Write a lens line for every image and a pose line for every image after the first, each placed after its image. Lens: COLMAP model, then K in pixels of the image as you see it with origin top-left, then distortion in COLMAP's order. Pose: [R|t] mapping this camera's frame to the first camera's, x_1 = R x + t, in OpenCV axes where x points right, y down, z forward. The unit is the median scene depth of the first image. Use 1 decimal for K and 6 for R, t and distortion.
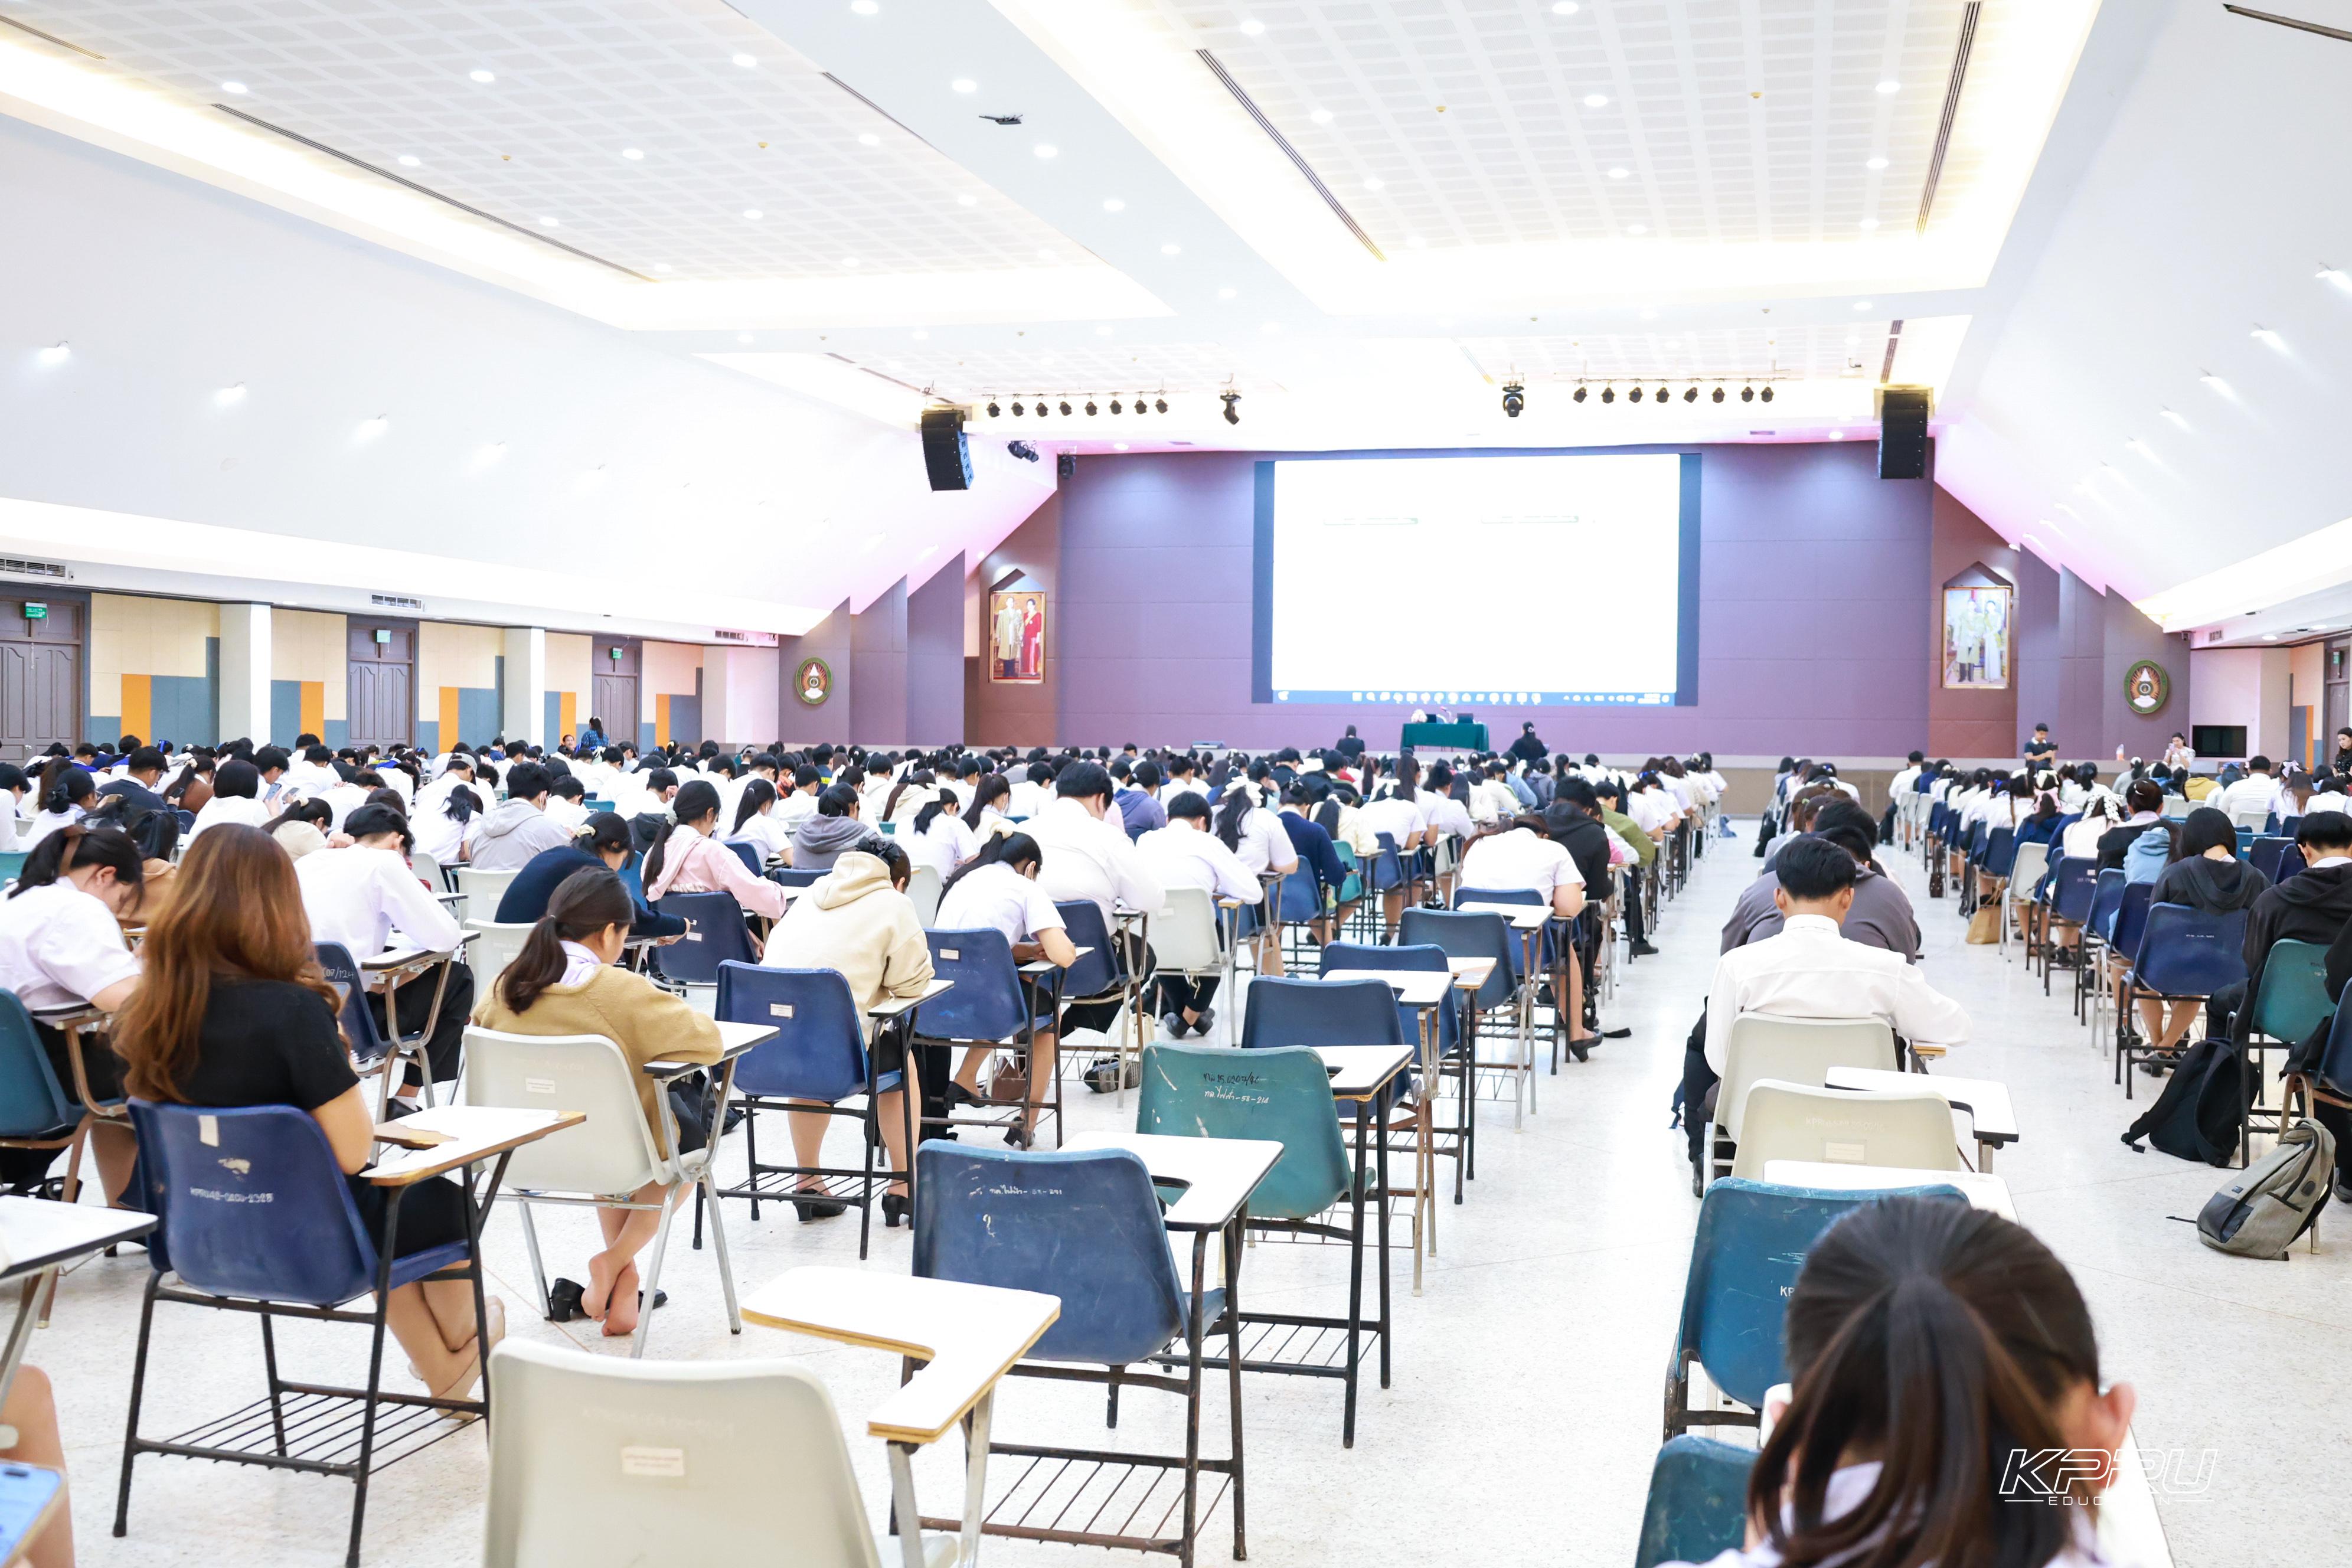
lens RADIAL K [[2473.3, 0, 1215.5], [0, 2473.3, 757.0], [0, 0, 1]] dist [-0.011853, 0.024238]
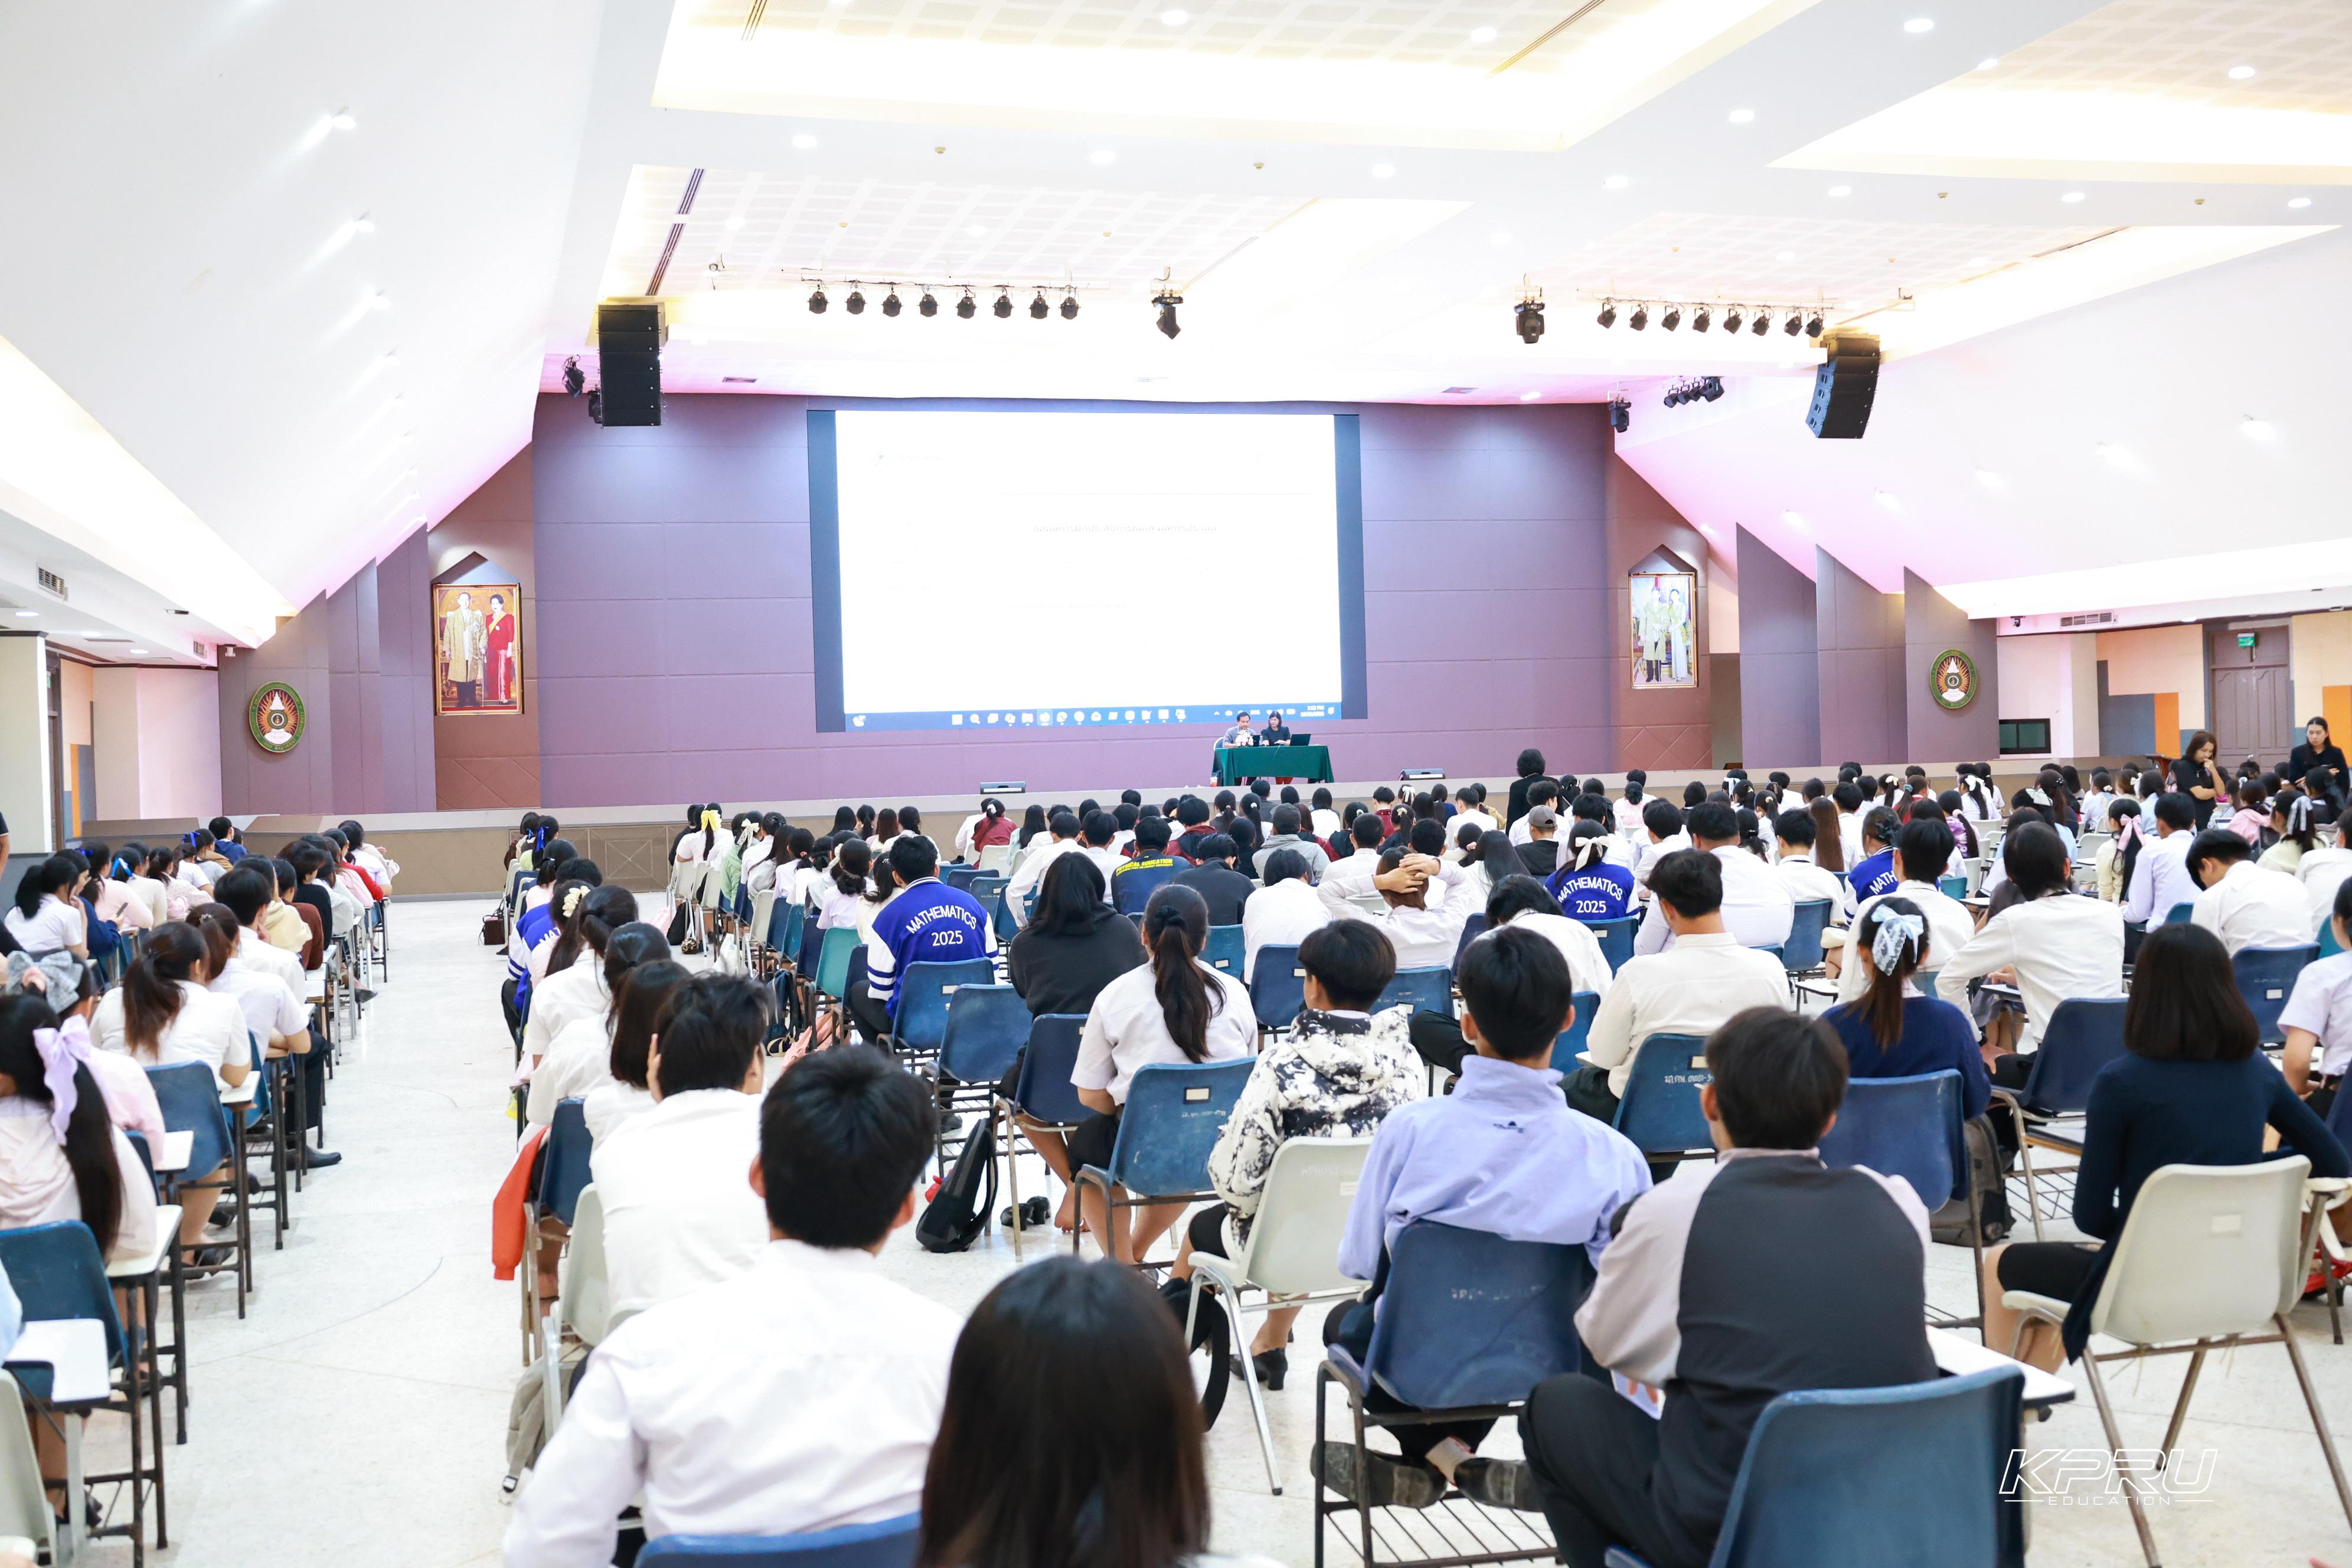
lens RADIAL K [[2586.6, 0, 1176.5], [0, 2586.6, 736.5], [0, 0, 1]] dist [0.012722, -0.450419]
pose [[0.861203, -0.031689, 0.507272, -0.303754], [0.041820, 0.999088, -0.008587, -0.009740], [-0.506537, 0.028610, 0.861743, 0.285526]]
